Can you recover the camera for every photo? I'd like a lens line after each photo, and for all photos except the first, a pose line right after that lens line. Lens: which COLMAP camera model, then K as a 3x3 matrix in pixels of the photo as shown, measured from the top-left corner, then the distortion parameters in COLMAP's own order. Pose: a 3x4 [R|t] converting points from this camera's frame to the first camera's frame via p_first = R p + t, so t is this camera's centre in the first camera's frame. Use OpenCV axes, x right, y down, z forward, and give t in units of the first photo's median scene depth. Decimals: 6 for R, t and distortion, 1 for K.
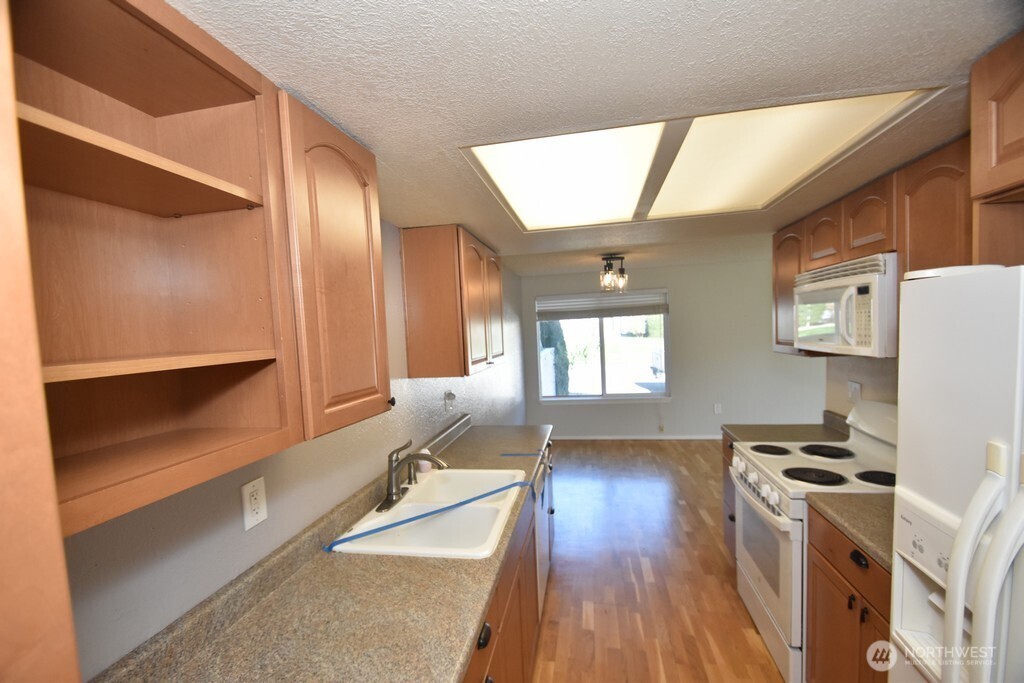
lens RADIAL K [[446.8, 0, 504.9], [0, 446.8, 363.0], [0, 0, 1]] dist [0.013667, -0.015651]
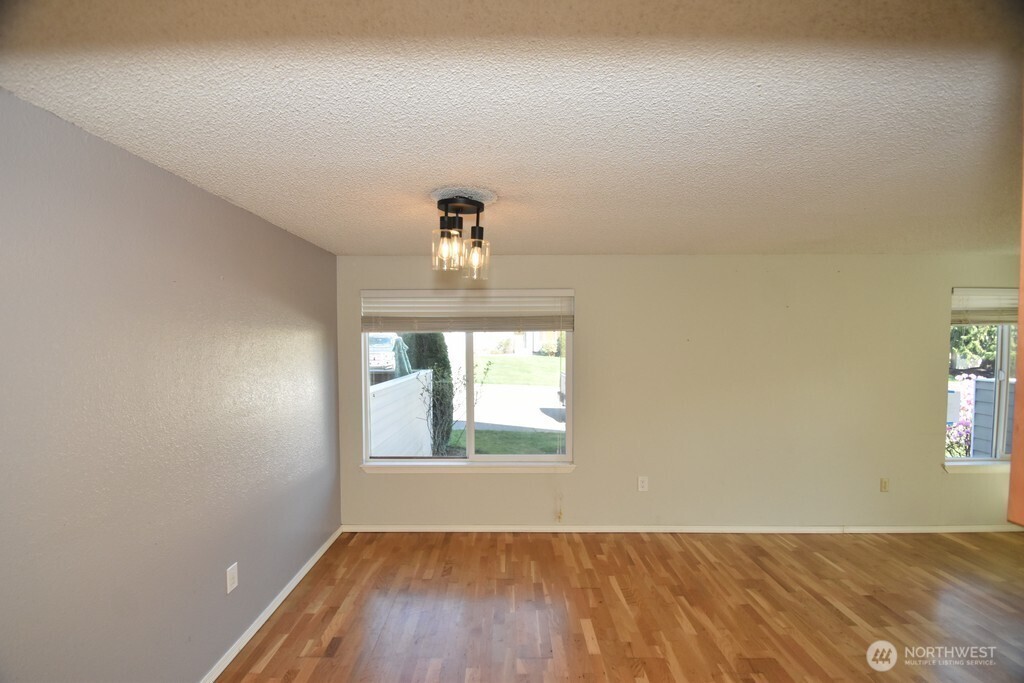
lens RADIAL K [[446.8, 0, 504.9], [0, 446.8, 363.0], [0, 0, 1]] dist [0.013667, -0.015651]
pose [[0.982419, 0.038165, 0.182747, 0.169536], [-0.032499, 0.998897, -0.033900, -0.043217], [-0.183840, 0.027364, 0.982575, 0.430842]]
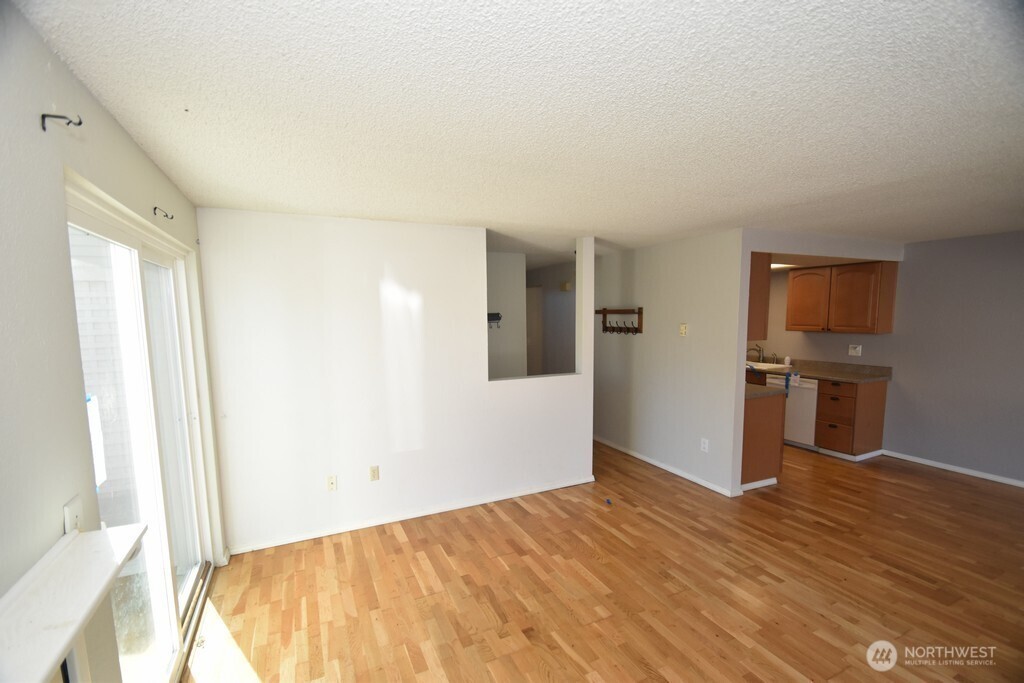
lens RADIAL K [[446.8, 0, 504.9], [0, 446.8, 363.0], [0, 0, 1]] dist [0.013667, -0.015651]
pose [[-0.807874, 0.123094, -0.576358, 1.068239], [0.007374, 0.979980, 0.198960, -0.122005], [0.589310, 0.156485, -0.792607, 0.842871]]
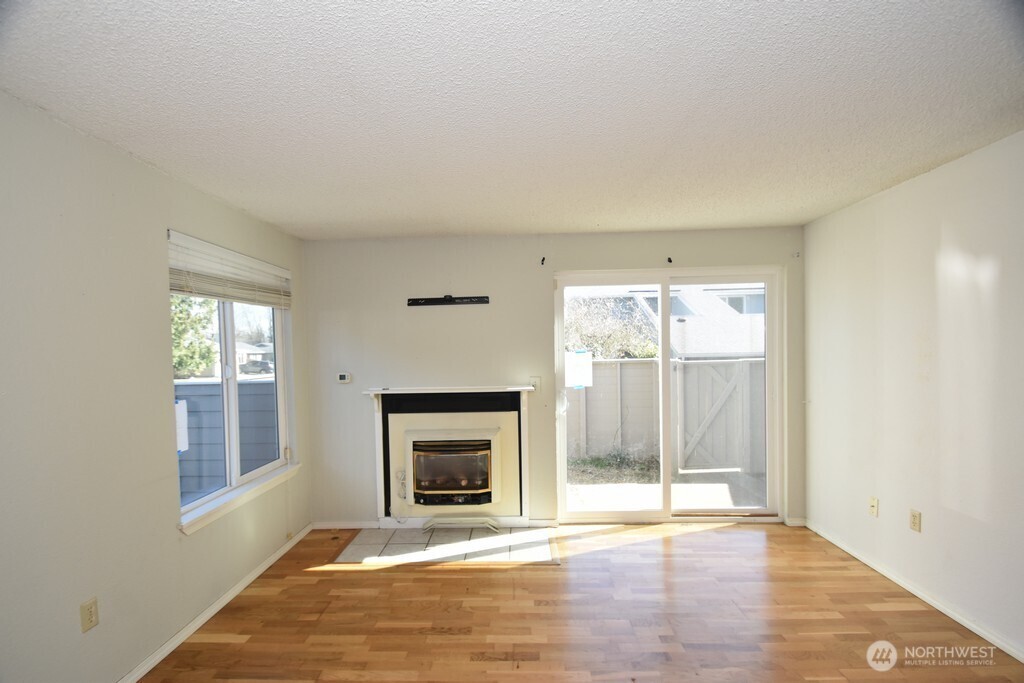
lens RADIAL K [[446.8, 0, 504.9], [0, 446.8, 363.0], [0, 0, 1]] dist [0.013667, -0.015651]
pose [[-0.151480, 0.020413, 0.988249, 0.497436], [0.100749, 0.994899, -0.005107, -0.048016], [-0.983312, 0.098792, -0.152764, 0.729004]]
